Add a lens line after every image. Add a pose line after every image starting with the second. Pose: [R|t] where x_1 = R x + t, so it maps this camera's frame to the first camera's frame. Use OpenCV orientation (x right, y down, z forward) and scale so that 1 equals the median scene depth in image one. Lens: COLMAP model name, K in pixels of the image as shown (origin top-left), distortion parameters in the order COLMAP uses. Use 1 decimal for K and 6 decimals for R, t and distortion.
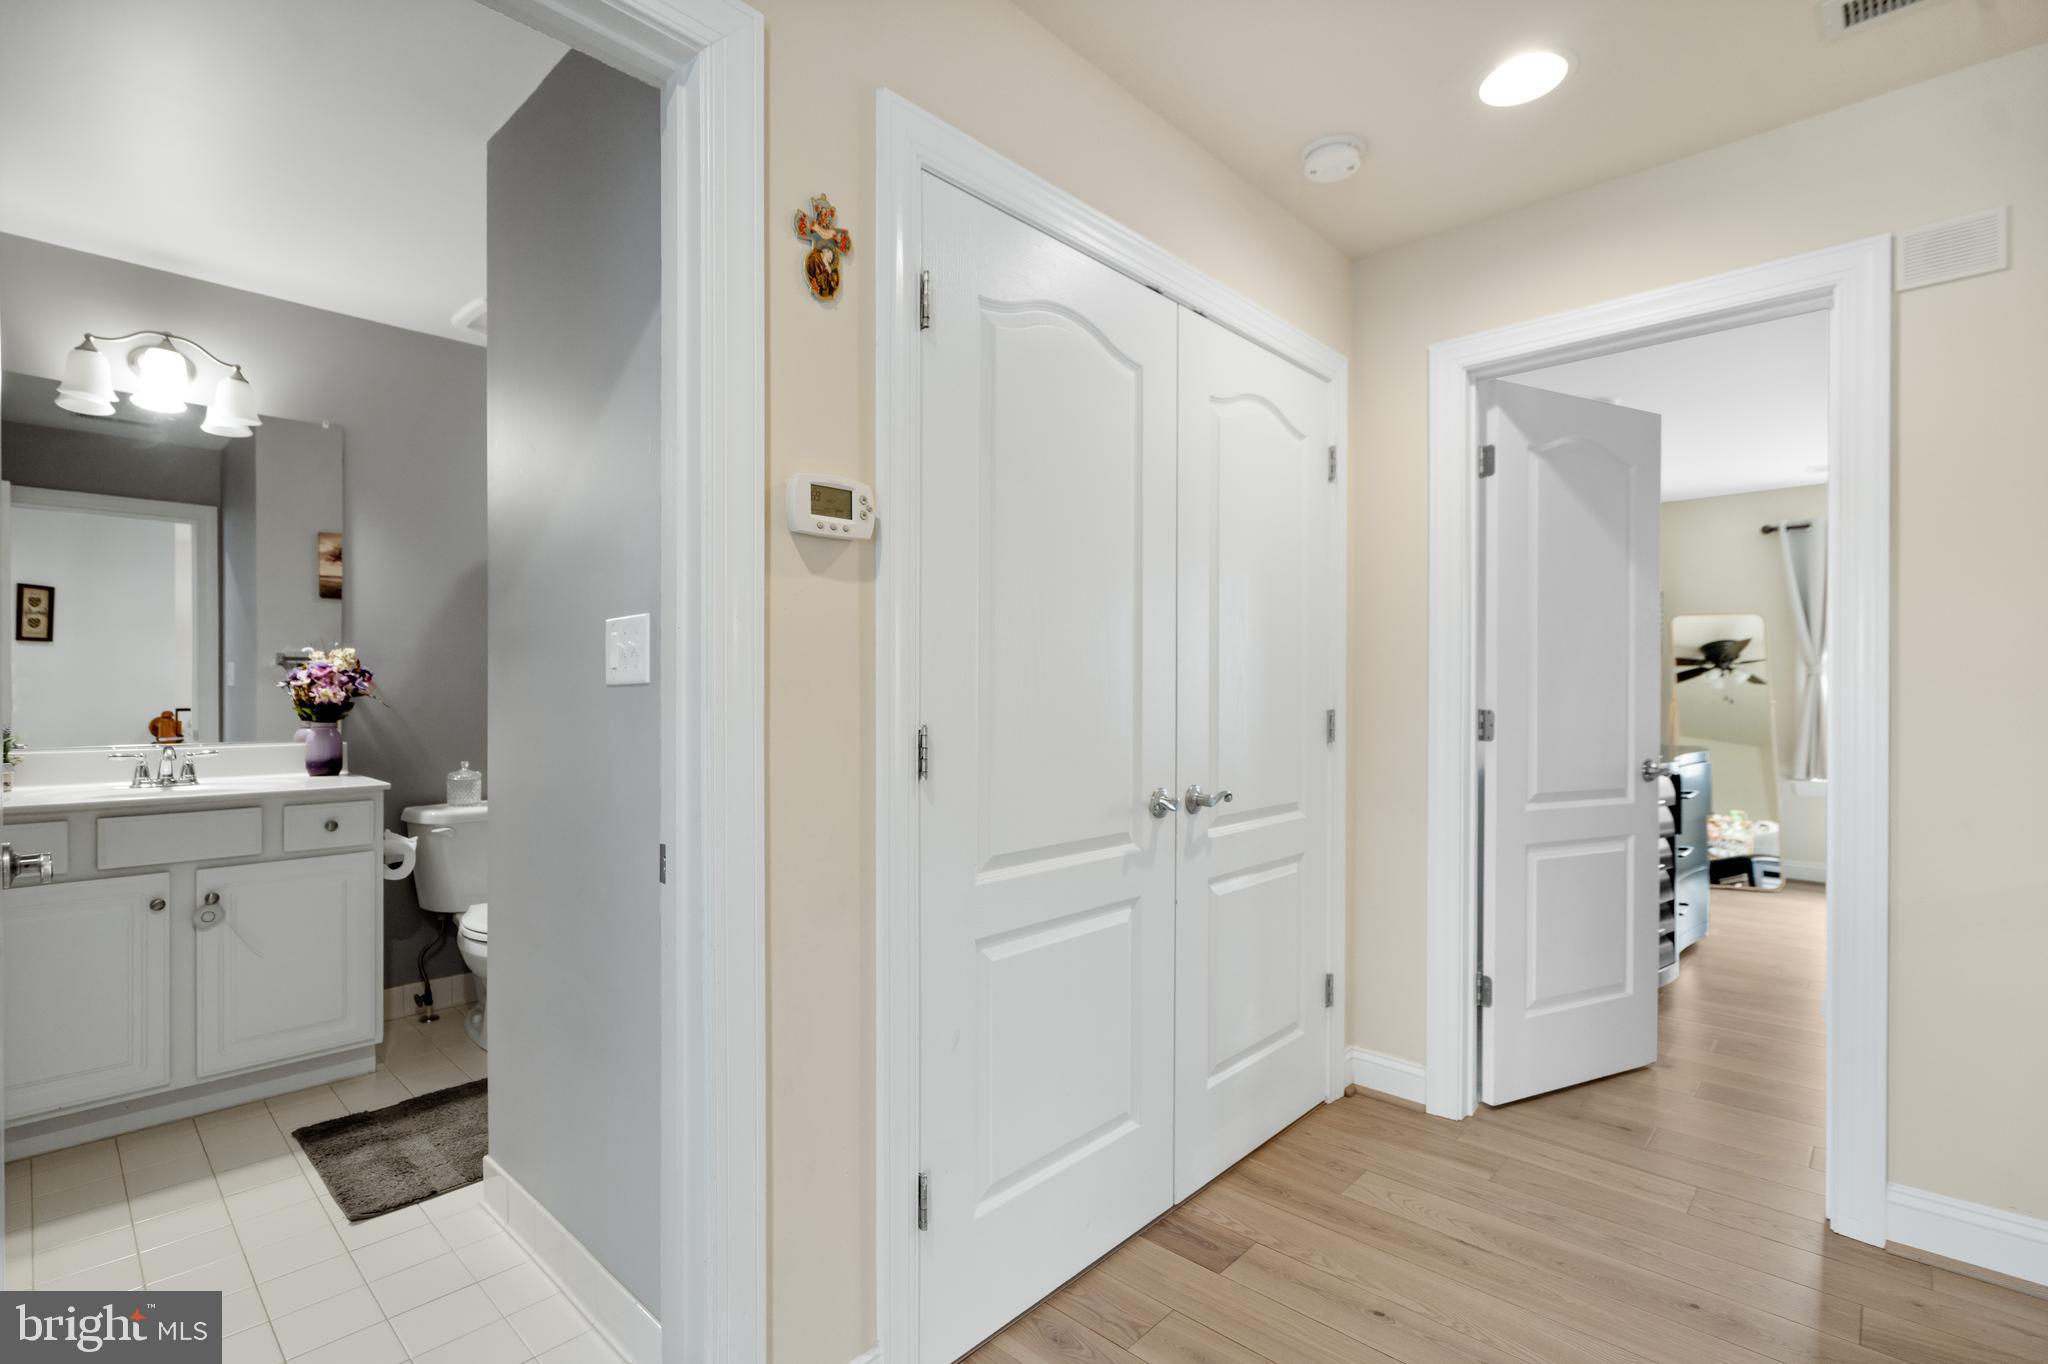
lens RADIAL K [[937.0, 0, 1024.8], [0, 937.0, 690.4], [0, 0, 1]] dist [-0.000156, 0.000887]
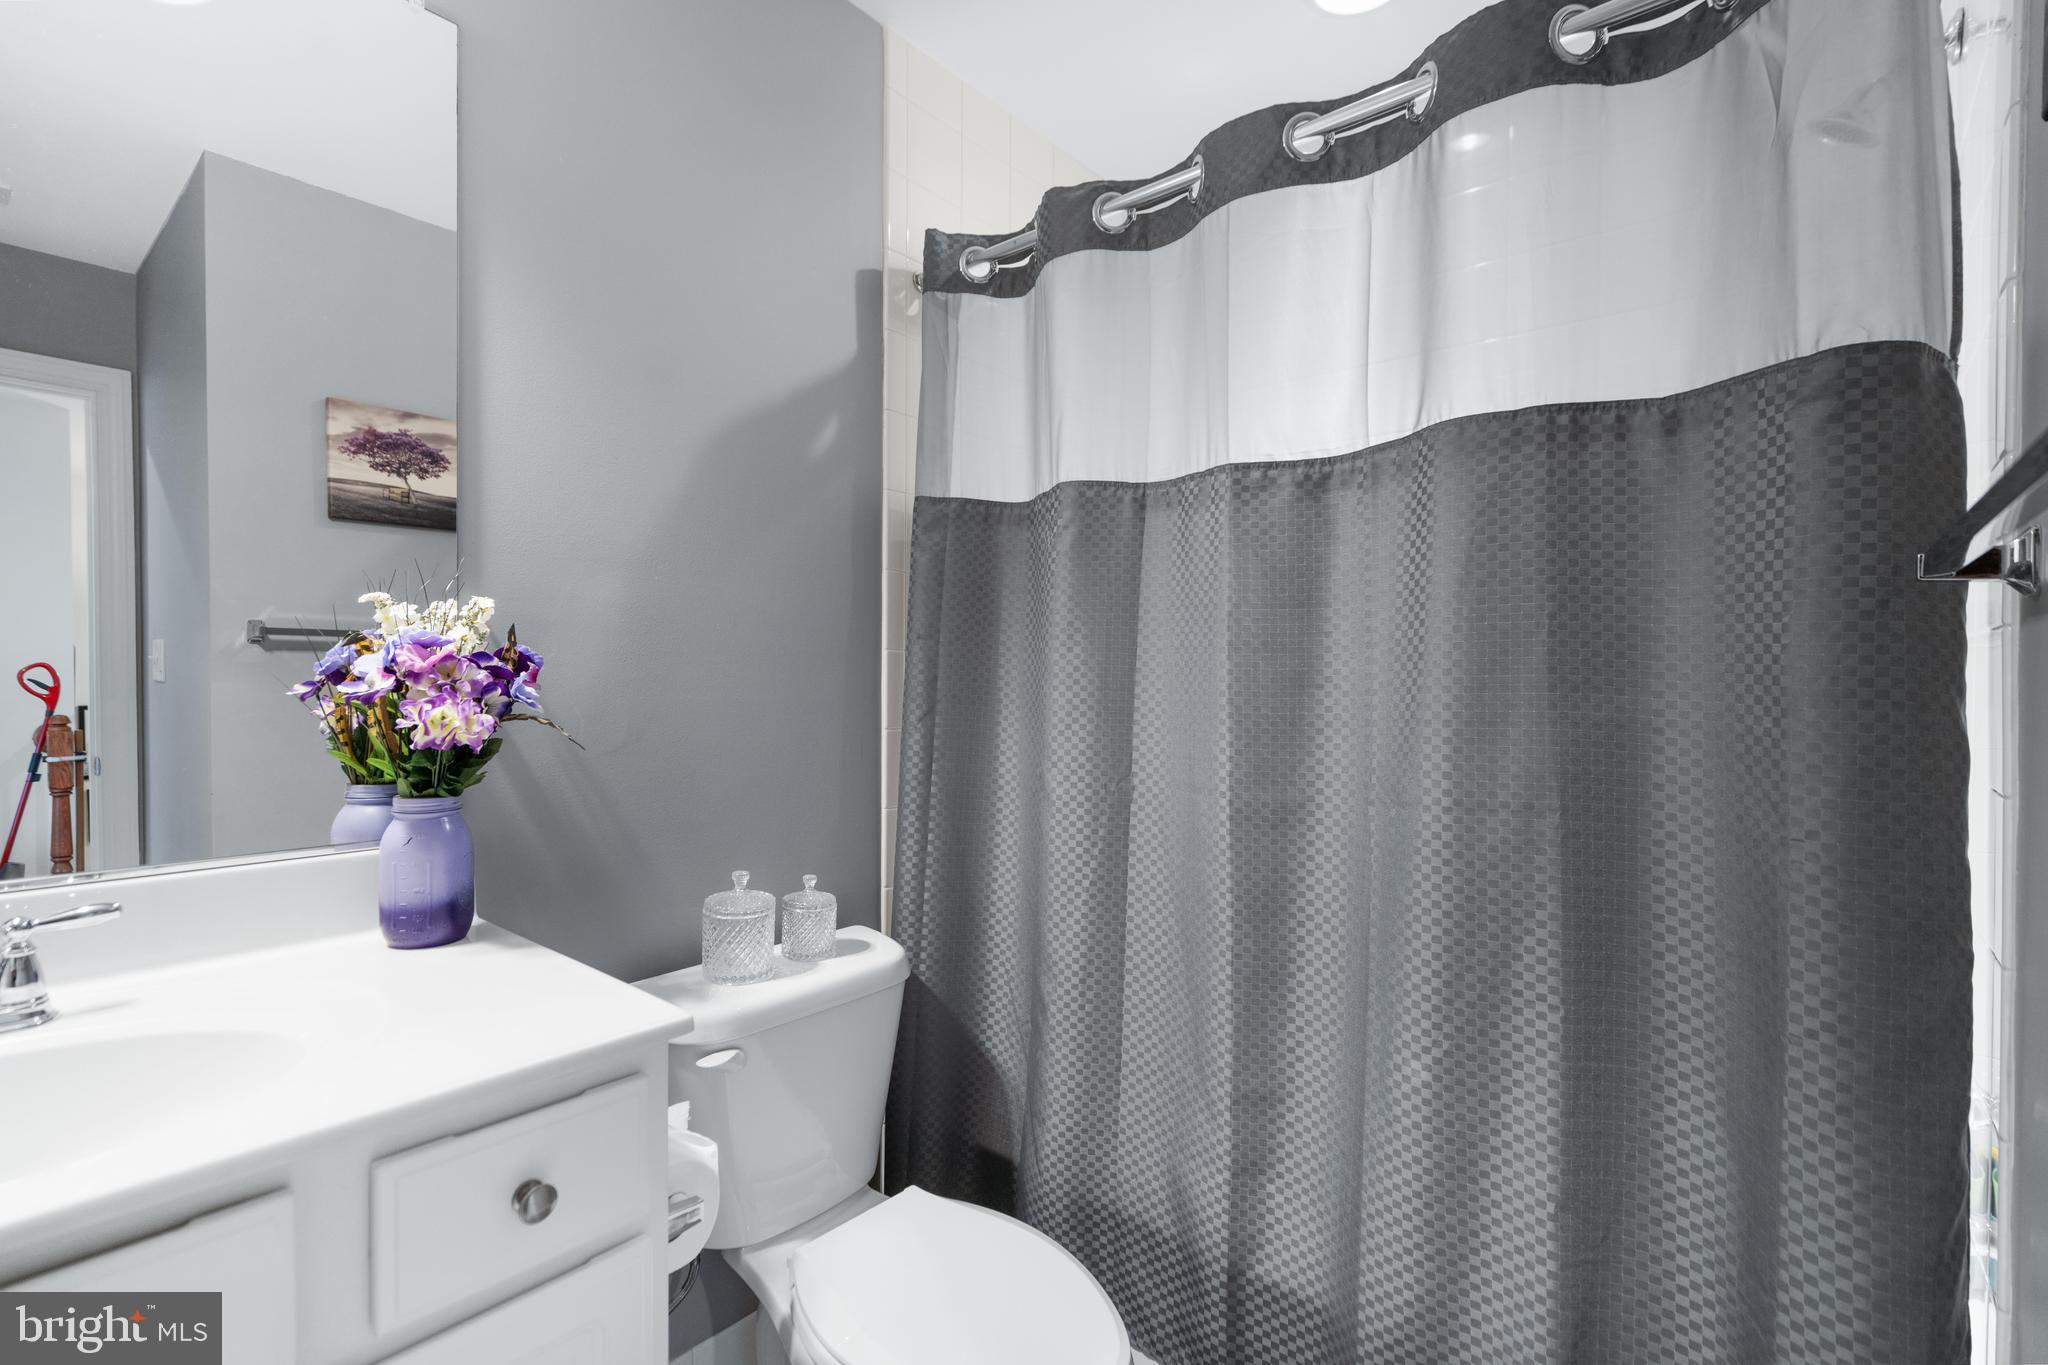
lens RADIAL K [[937.0, 0, 1027.8], [0, 937.0, 686.2], [0, 0, 1]] dist [-0.000156, 0.000887]
pose [[0.998963, 0.000043, 0.045528, -0.524714], [-0.000543, 0.999940, 0.010964, -0.012684], [-0.045525, -0.010977, 0.998903, 0.618306]]
